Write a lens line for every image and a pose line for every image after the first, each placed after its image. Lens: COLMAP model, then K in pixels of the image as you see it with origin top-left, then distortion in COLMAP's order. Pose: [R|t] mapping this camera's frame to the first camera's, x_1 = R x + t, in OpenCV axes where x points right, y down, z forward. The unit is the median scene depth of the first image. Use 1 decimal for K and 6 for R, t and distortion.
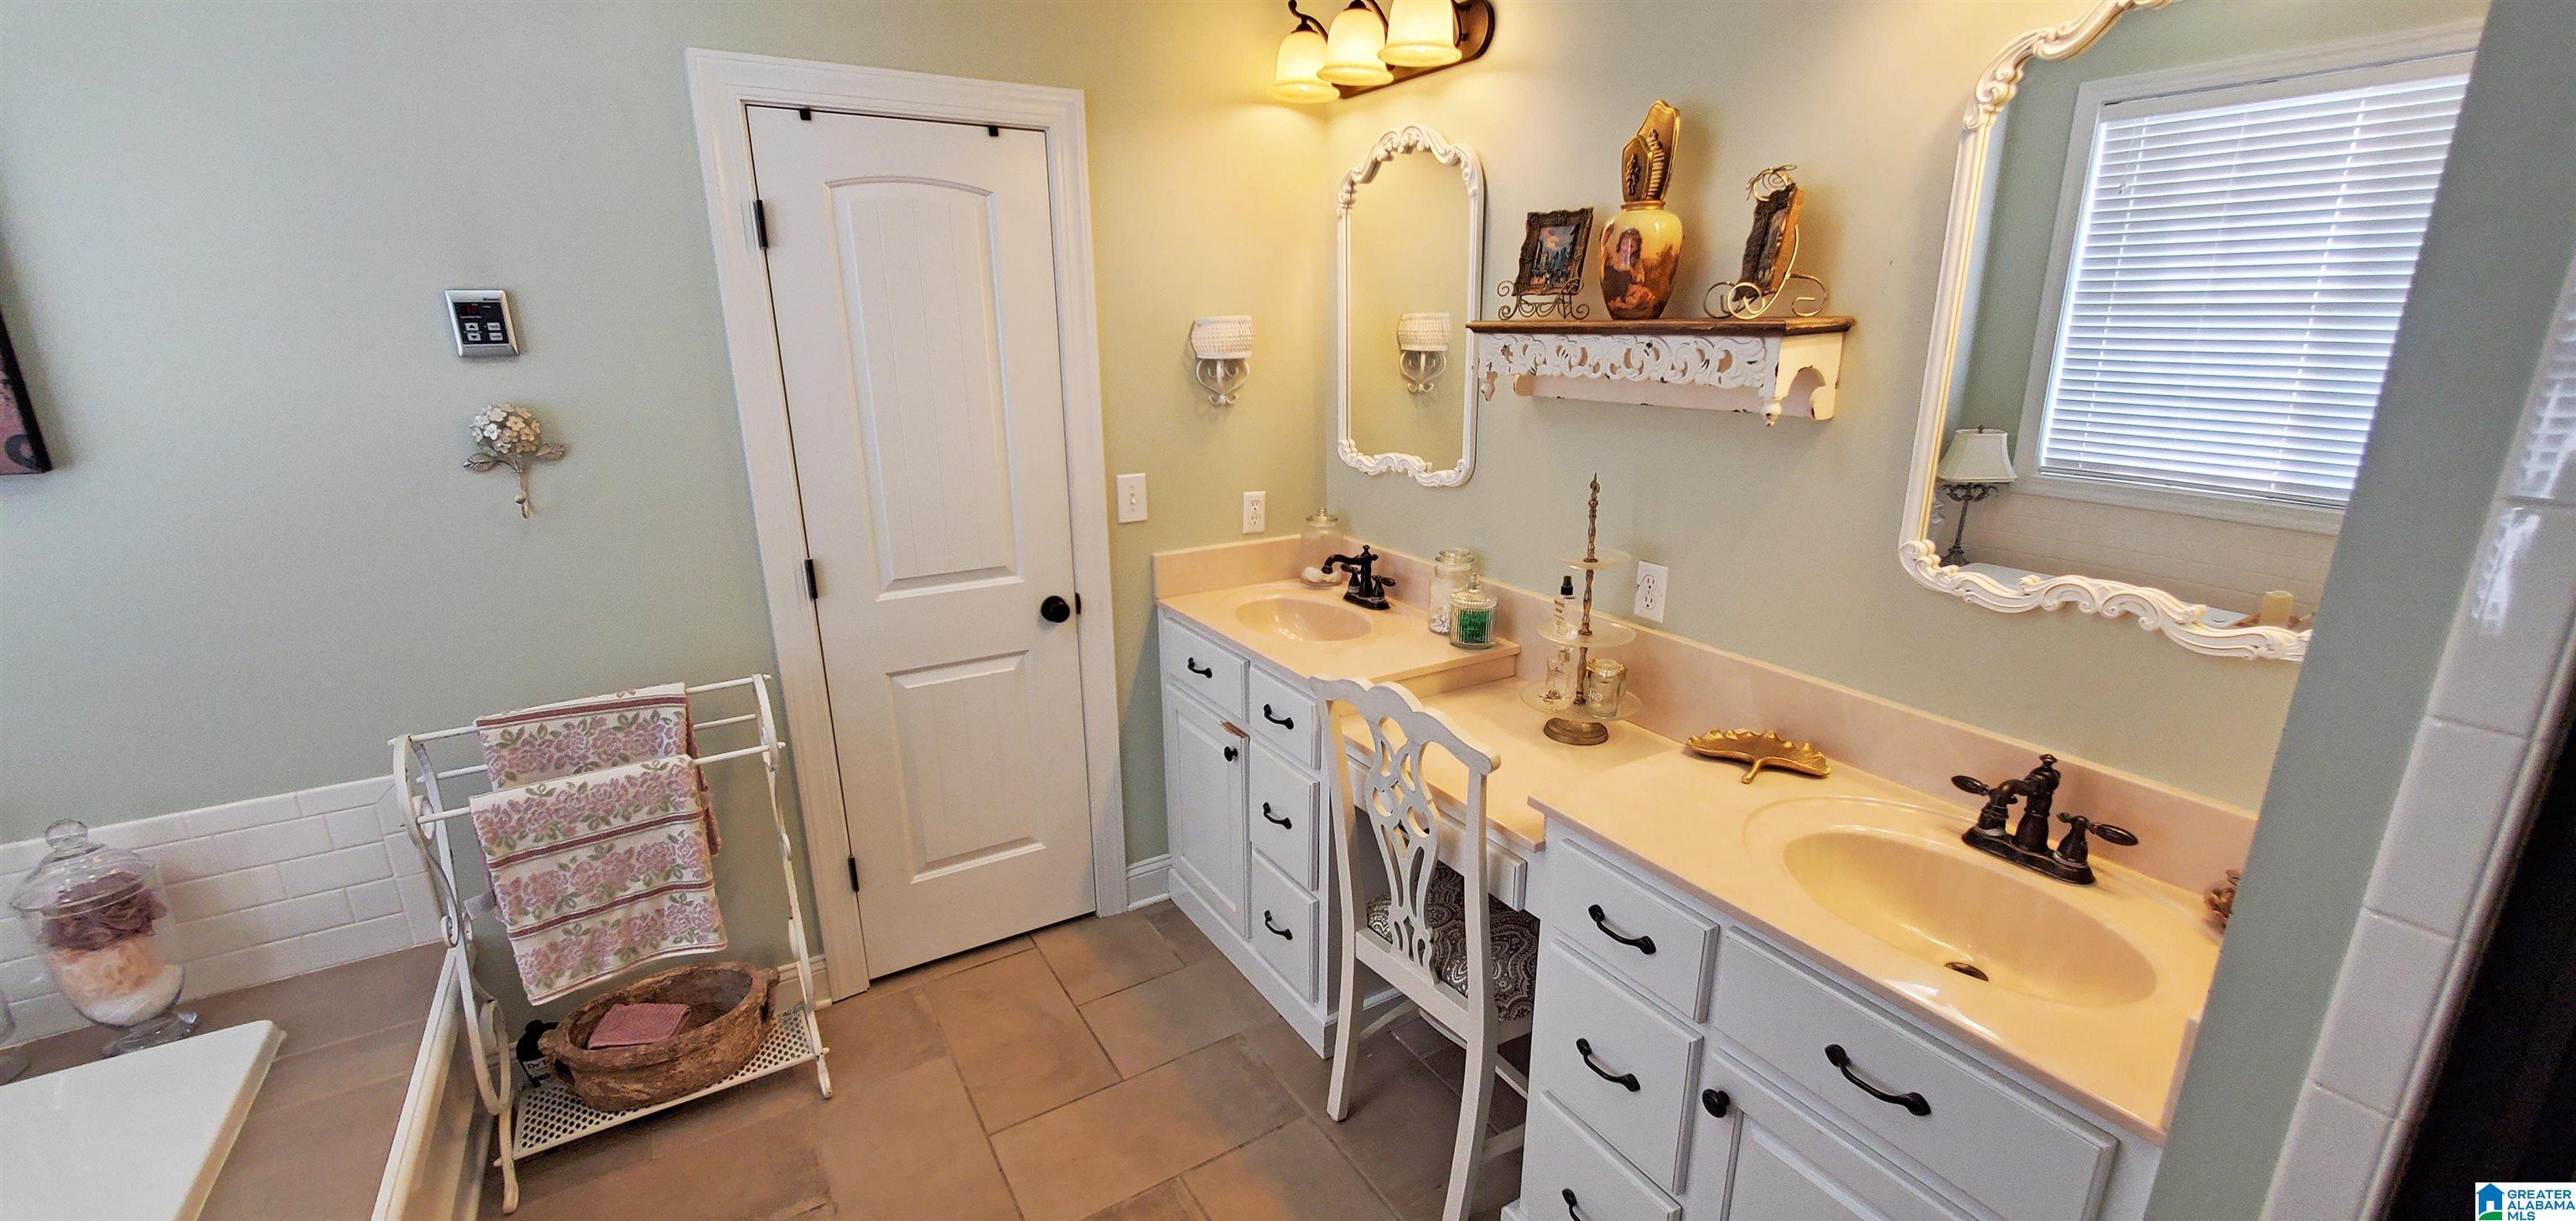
lens RADIAL K [[1021.7, 0, 1288.0], [0, 1021.7, 610.5], [0, 0, 1]] dist [-0.001157, -0.000294]
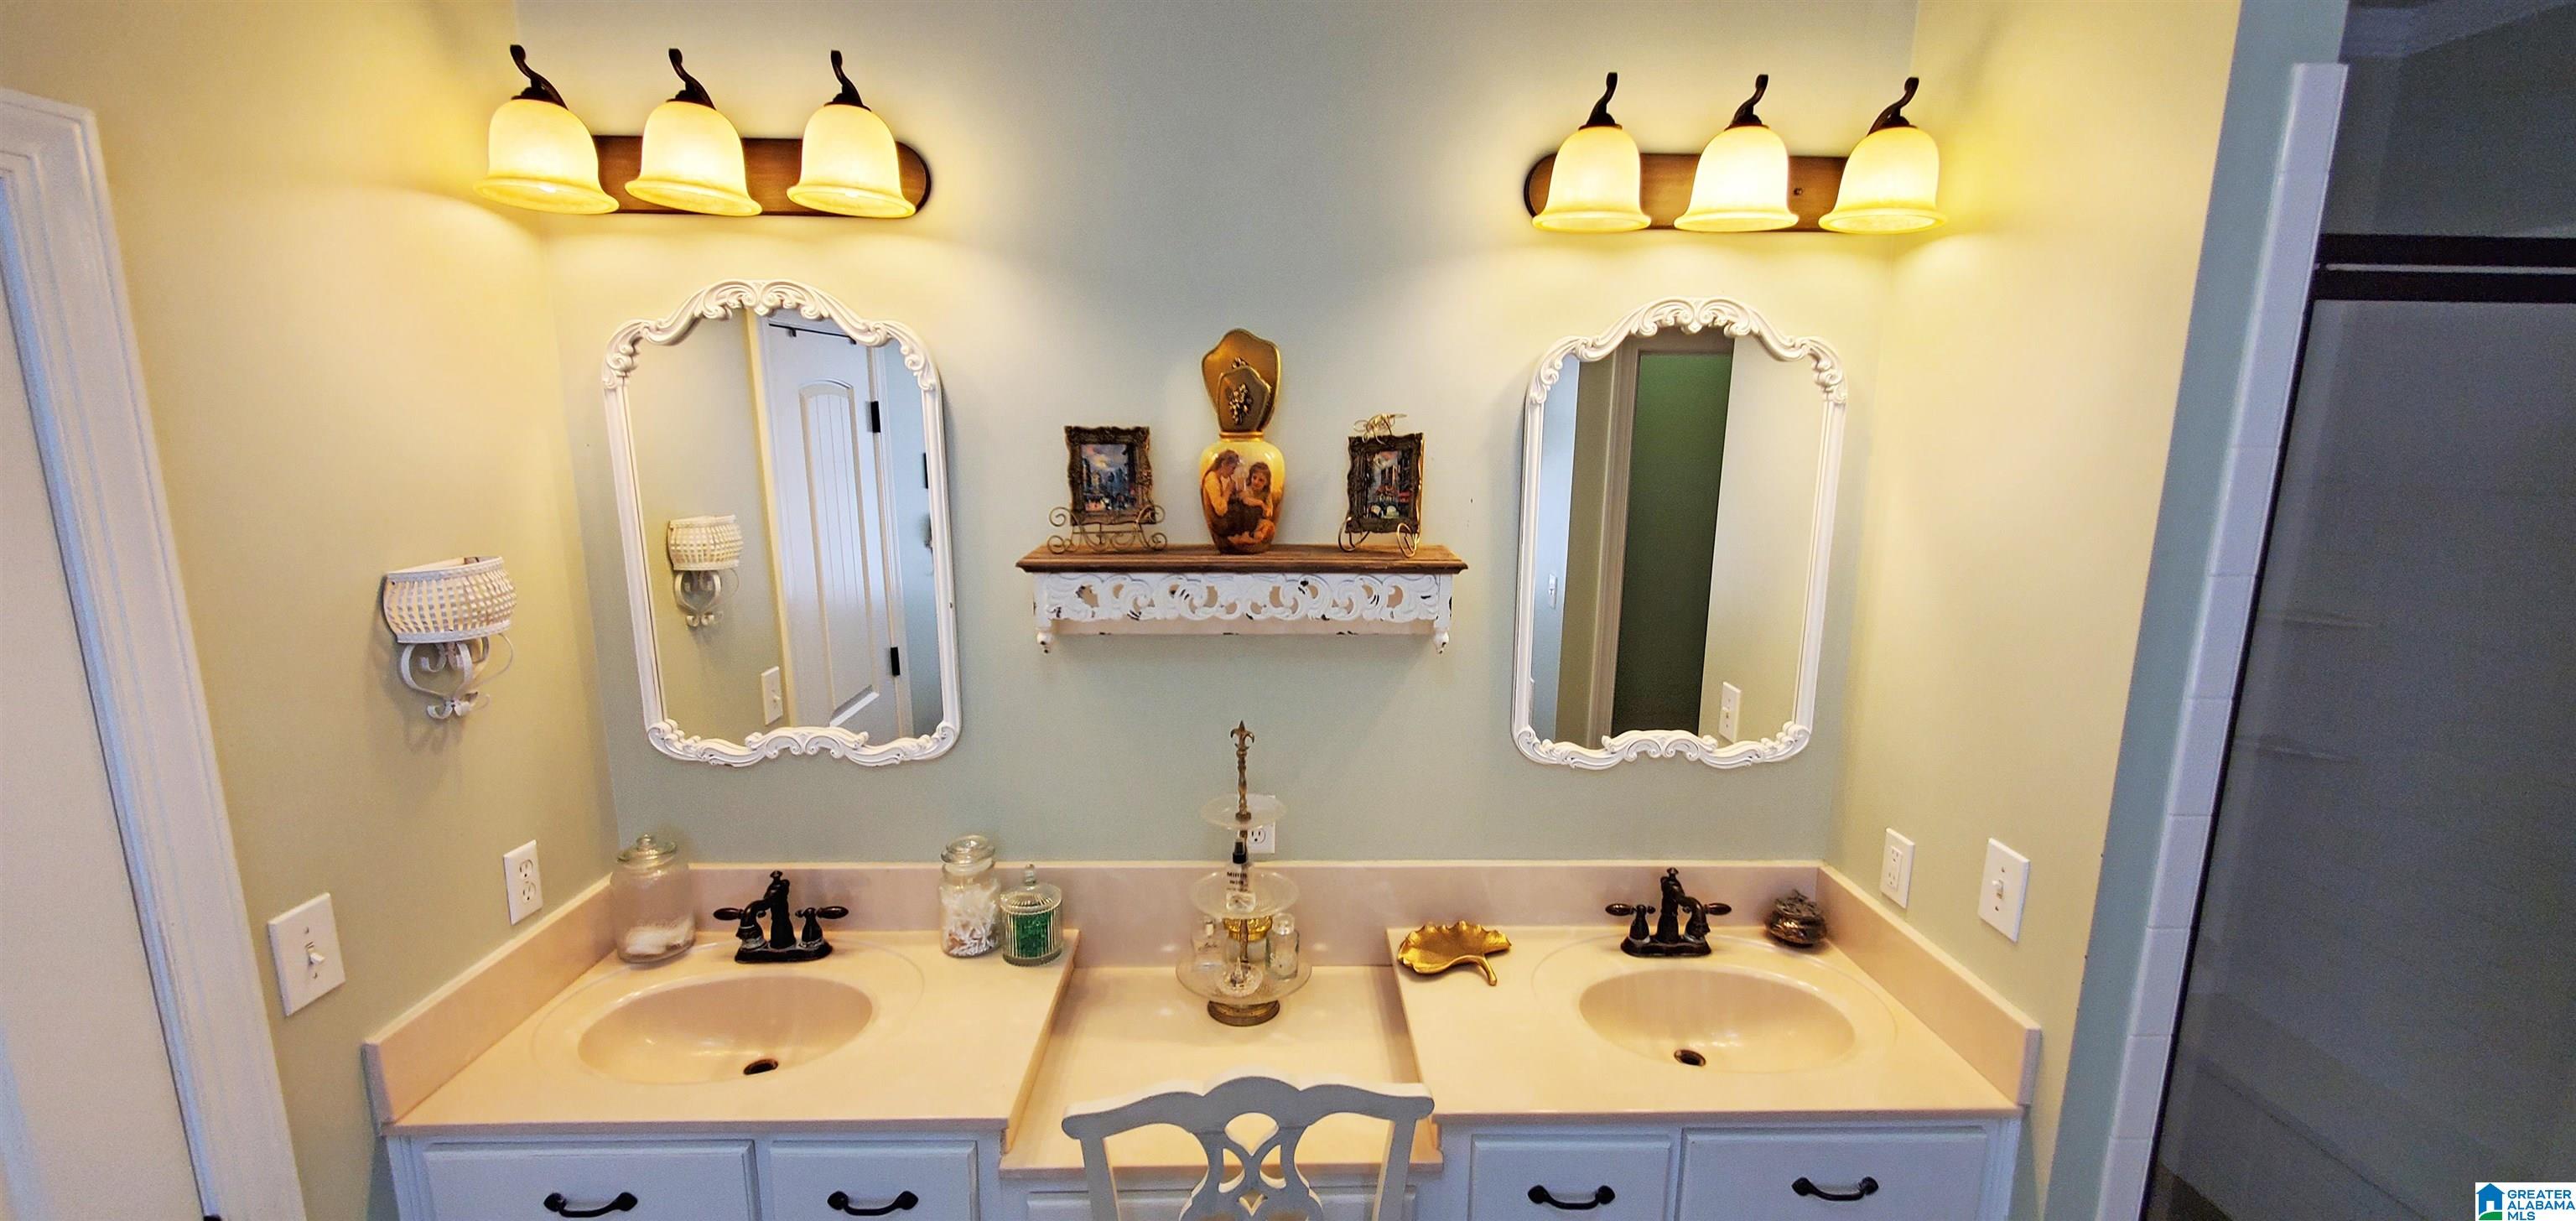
lens RADIAL K [[1021.7, 0, 1288.0], [0, 1021.7, 610.5], [0, 0, 1]] dist [-0.001157, -0.000294]
pose [[0.503170, -0.144580, 0.852007, -0.411460], [0.229271, 0.972910, 0.029696, -0.235974], [-0.833219, 0.180398, 0.522687, 0.461432]]
